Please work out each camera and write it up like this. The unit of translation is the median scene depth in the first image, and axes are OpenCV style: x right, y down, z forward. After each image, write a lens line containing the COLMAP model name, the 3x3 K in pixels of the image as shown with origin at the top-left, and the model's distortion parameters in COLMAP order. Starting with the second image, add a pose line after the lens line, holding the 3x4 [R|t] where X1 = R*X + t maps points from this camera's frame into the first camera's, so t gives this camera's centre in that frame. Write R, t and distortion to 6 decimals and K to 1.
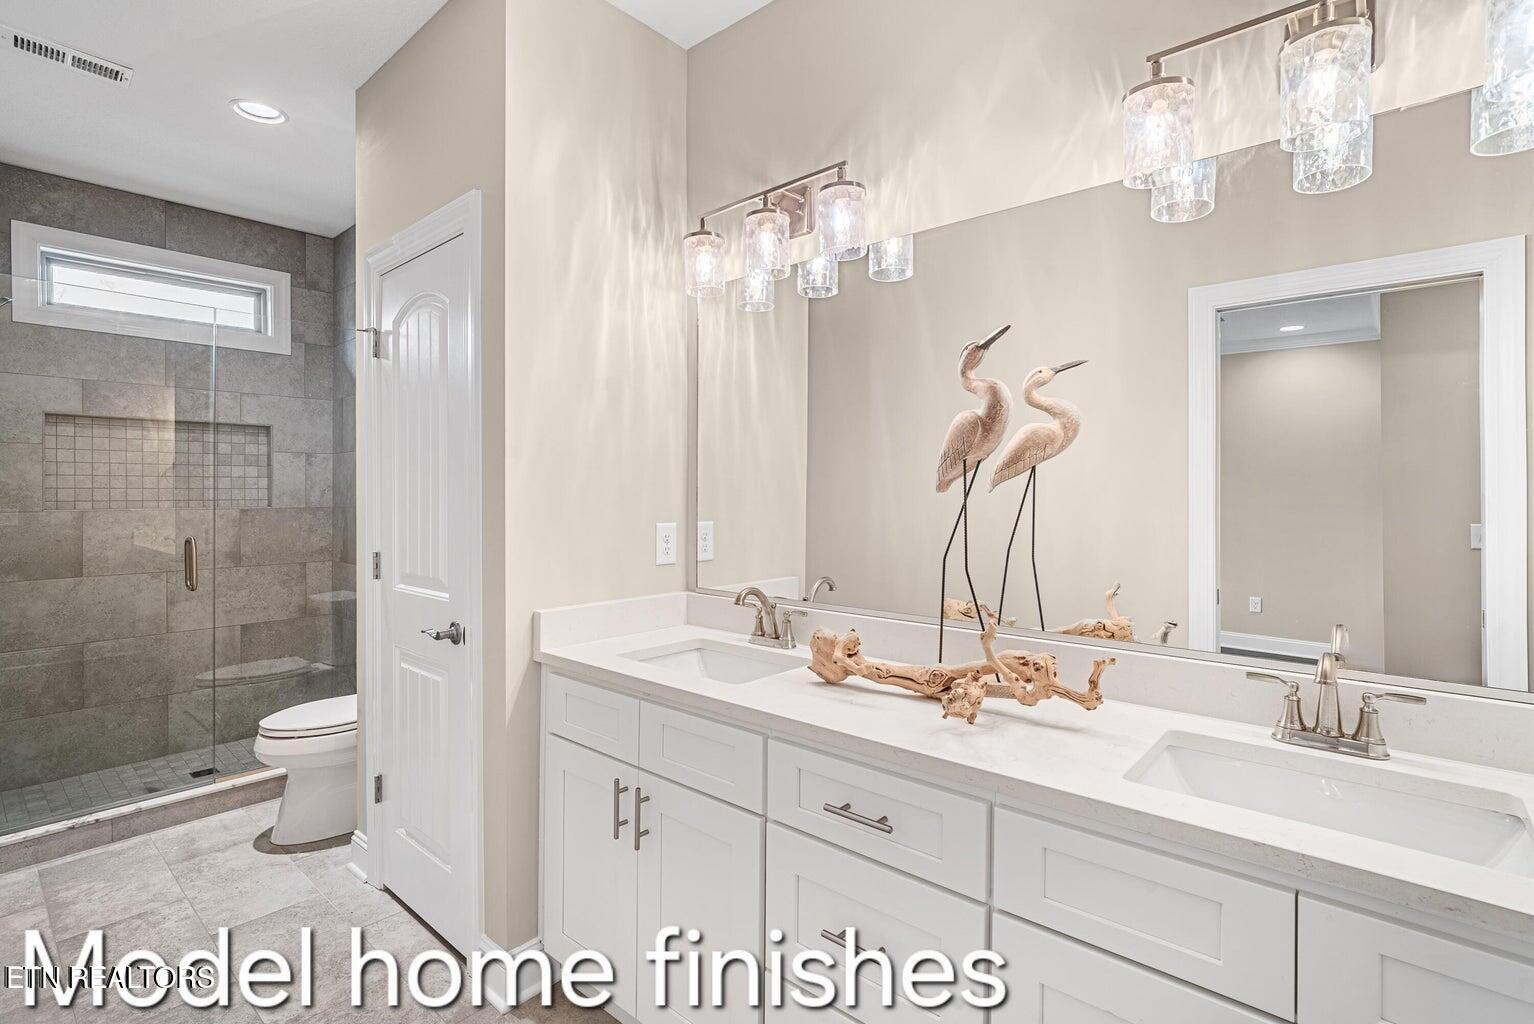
lens RADIAL K [[718.8, 0, 764.1], [0, 718.8, 486.1], [0, 0, 1]] dist [-0.010207, 0.003253]
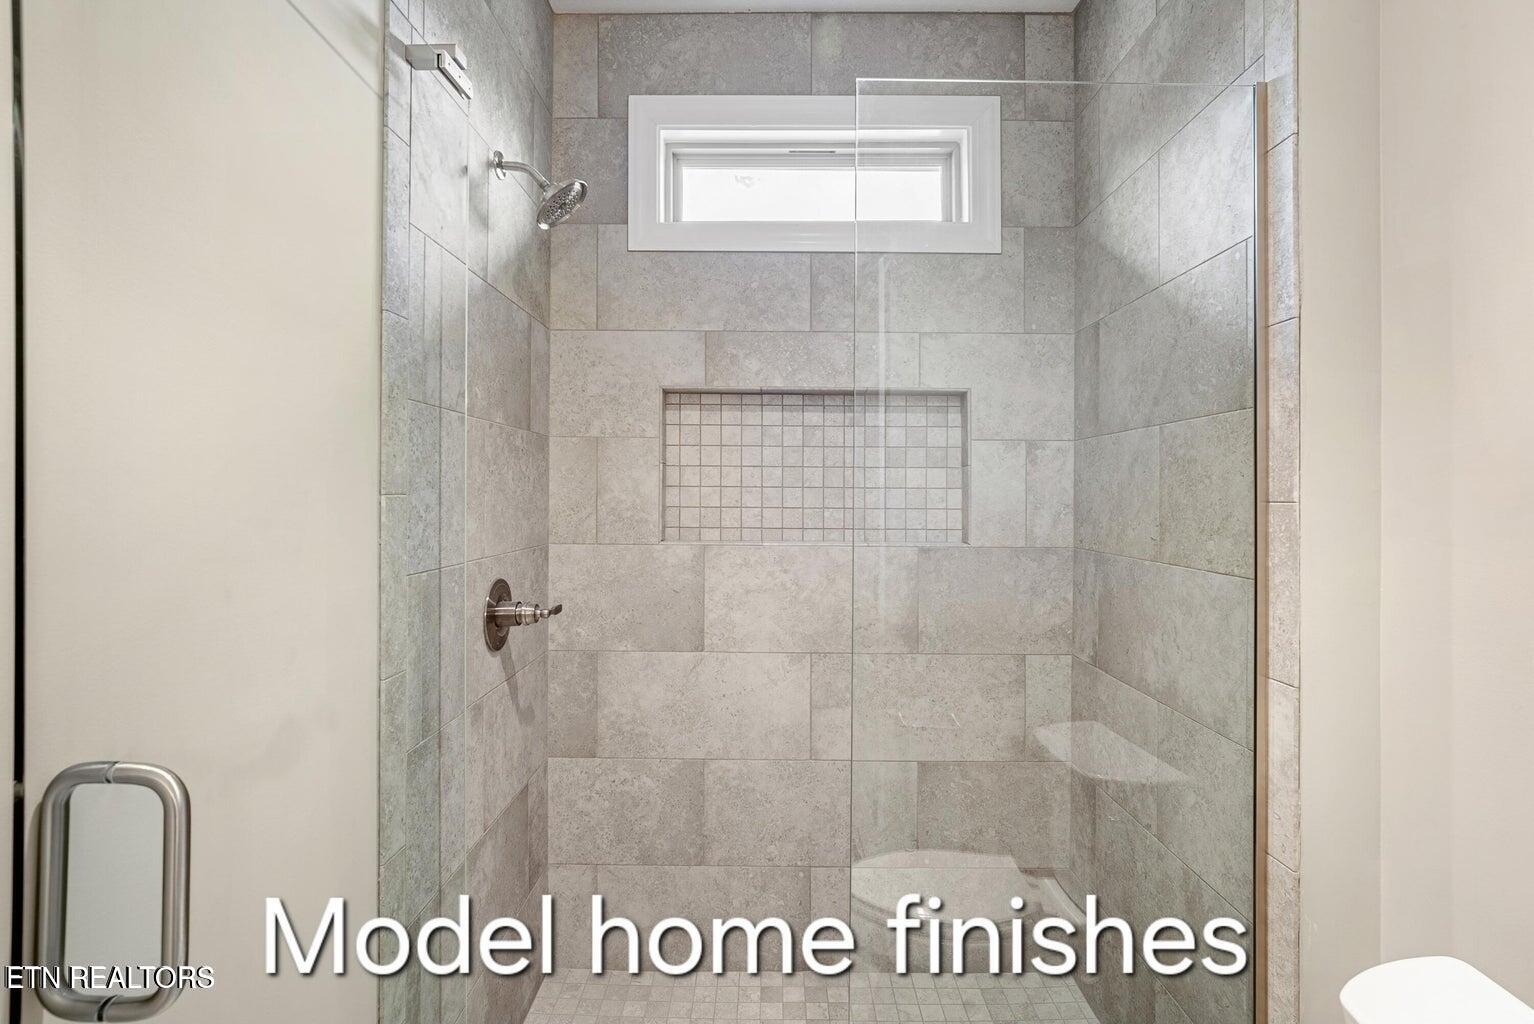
lens RADIAL K [[718.8, 0, 767.4], [0, 718.8, 498.9], [0, 0, 1]] dist [-0.010207, 0.003253]
pose [[0.646747, 0.002720, -0.762700, -0.391171], [-0.003861, 0.999993, 0.000293, -0.004280], [0.762695, 0.002755, 0.646753, 0.560644]]
